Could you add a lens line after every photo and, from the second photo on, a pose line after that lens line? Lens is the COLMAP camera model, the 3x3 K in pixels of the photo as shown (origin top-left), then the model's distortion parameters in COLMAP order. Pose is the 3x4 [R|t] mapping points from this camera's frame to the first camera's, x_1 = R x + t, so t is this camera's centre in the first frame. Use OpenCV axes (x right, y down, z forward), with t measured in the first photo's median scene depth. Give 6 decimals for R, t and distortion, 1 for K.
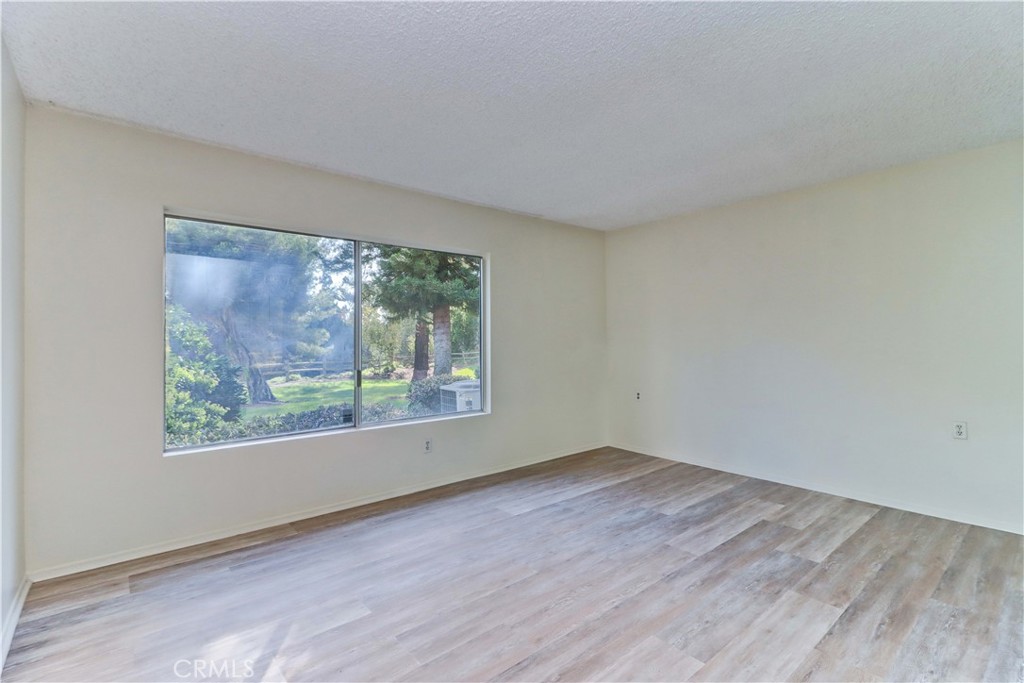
lens RADIAL K [[473.4, 0, 517.8], [0, 473.4, 333.8], [0, 0, 1]] dist [0.015566, -0.011492]
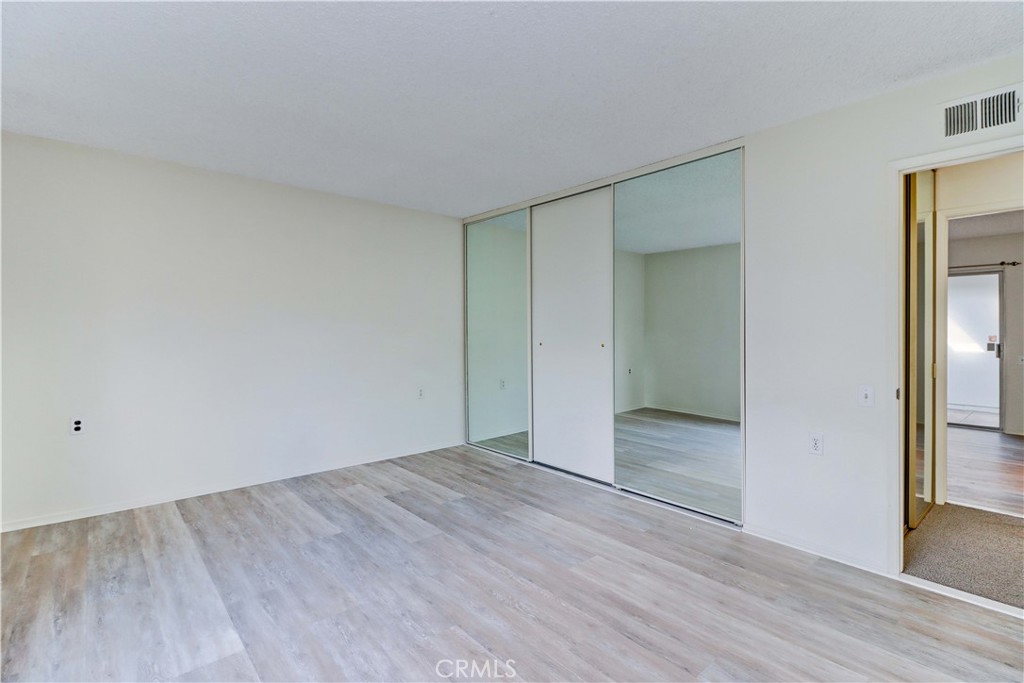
lens RADIAL K [[475.0, 0, 523.2], [0, 475.0, 334.7], [0, 0, 1]] dist [0.002285, -0.007446]
pose [[-0.033216, -0.003101, 0.999443, -0.610890], [-0.008319, 0.999961, 0.002827, 0.014300], [-0.999414, -0.008221, -0.033241, 0.752879]]
